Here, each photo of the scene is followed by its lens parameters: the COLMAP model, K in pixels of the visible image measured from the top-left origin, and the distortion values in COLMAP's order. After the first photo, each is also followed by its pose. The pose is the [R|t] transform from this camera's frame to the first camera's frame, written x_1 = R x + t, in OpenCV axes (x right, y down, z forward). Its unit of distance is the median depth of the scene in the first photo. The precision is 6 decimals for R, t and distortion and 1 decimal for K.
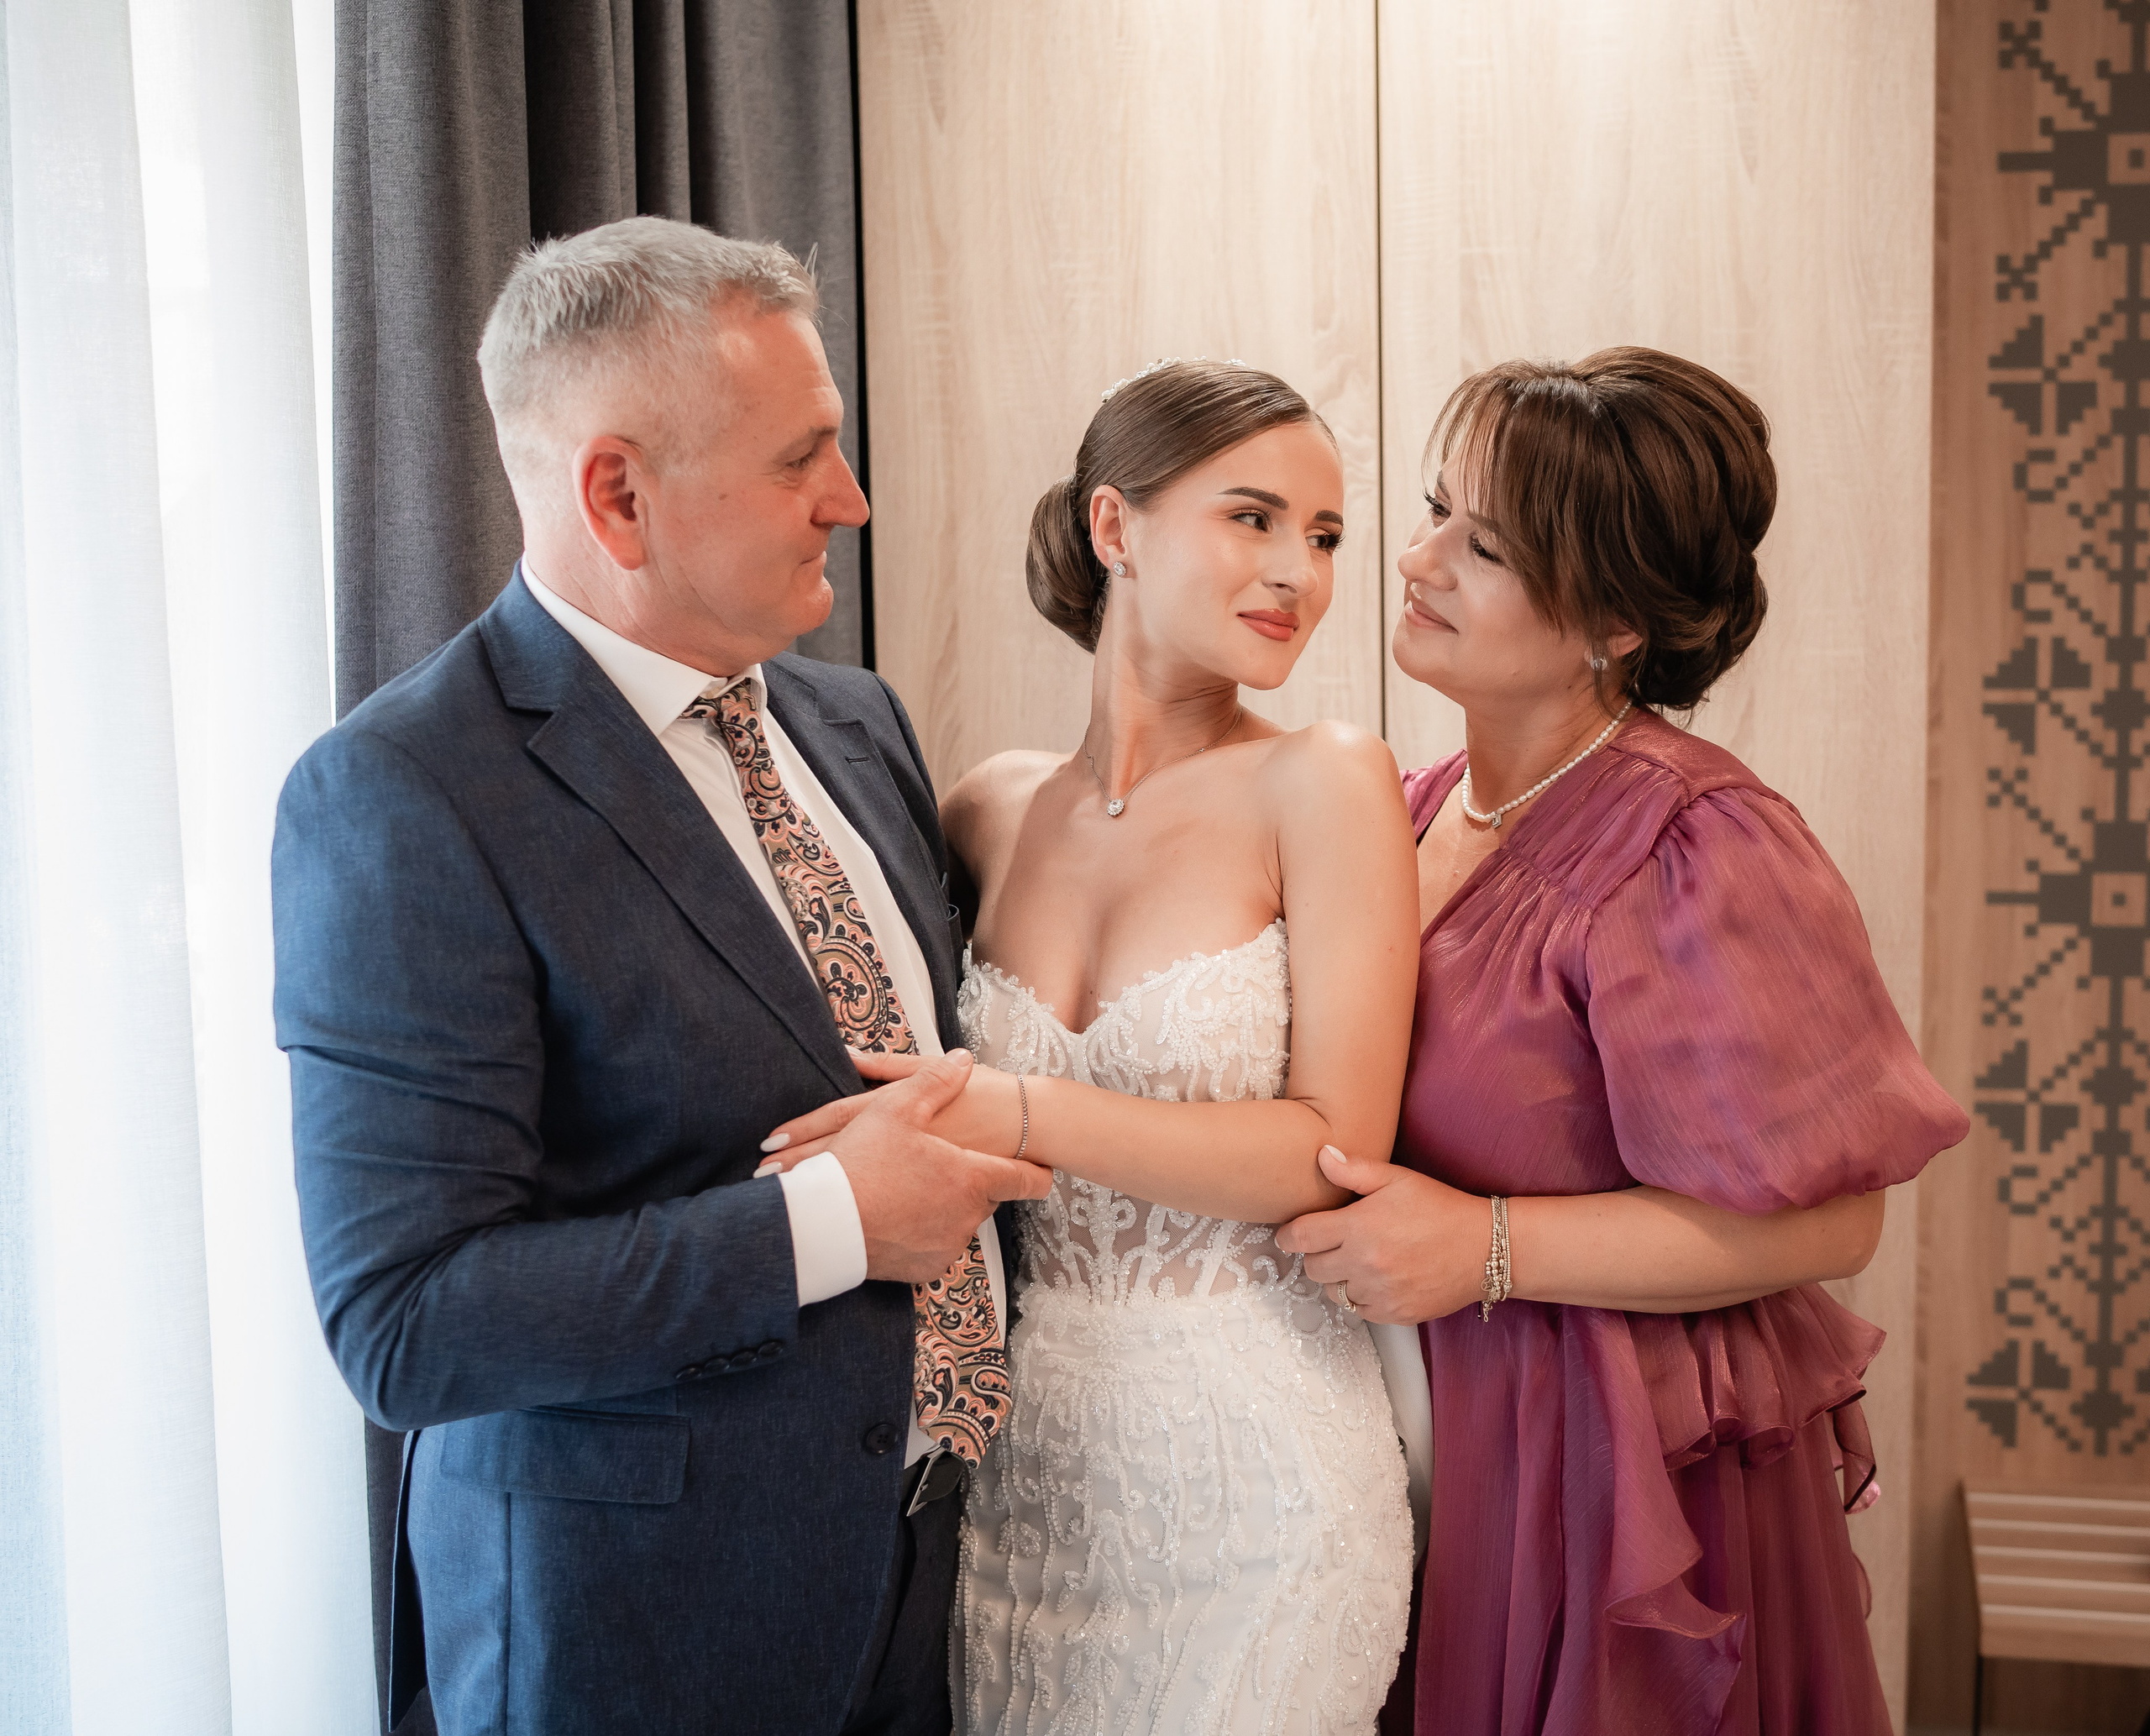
lens RADIAL K [[2625.2, 0, 1290.2], [0, 2625.2, 867.9], [0, 0, 1]] dist [-0.110169, 0.156438]
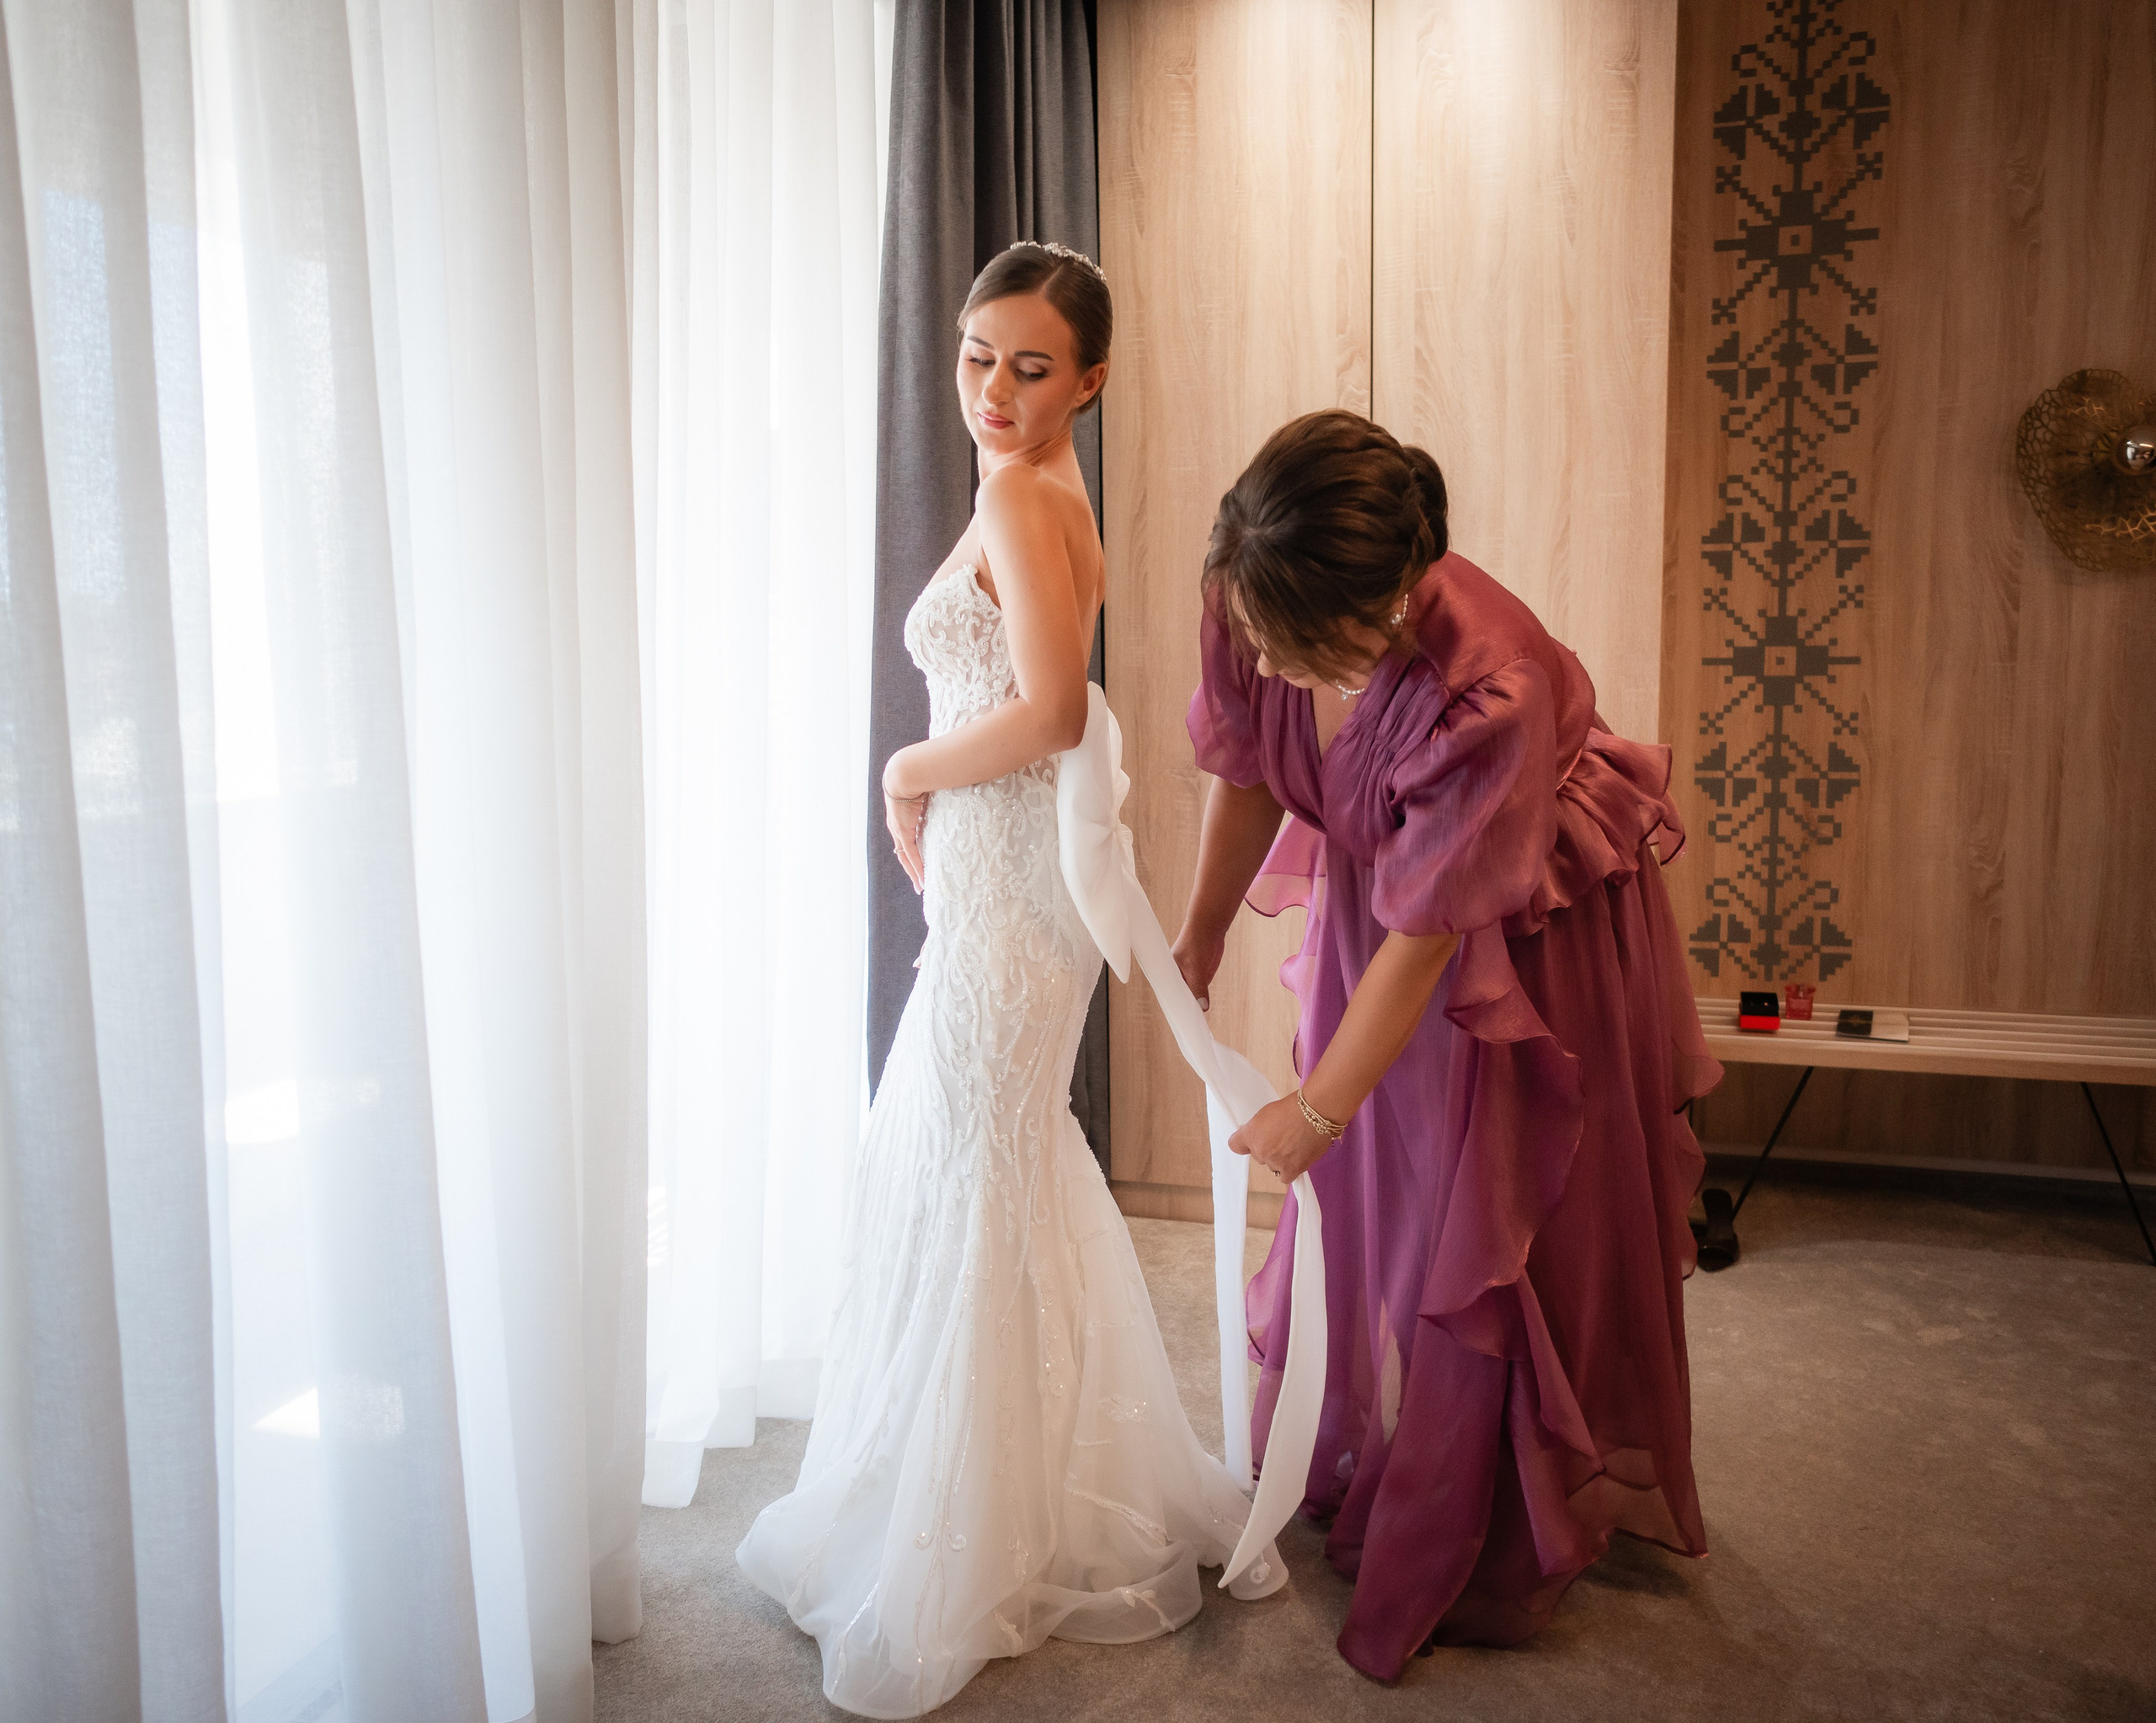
lens RADIAL K [[1813.7, 0, 981.4], [0, 1813.7, 869.2], [0, 0, 1]] dist [-0.059471, 0.076512]
pose [[0.990314, 0.011618, -0.138362, -0.051856], [-0.010507, 0.999906, 0.008758, 0.150462], [0.138451, -0.007220, 0.990343, -0.298944]]
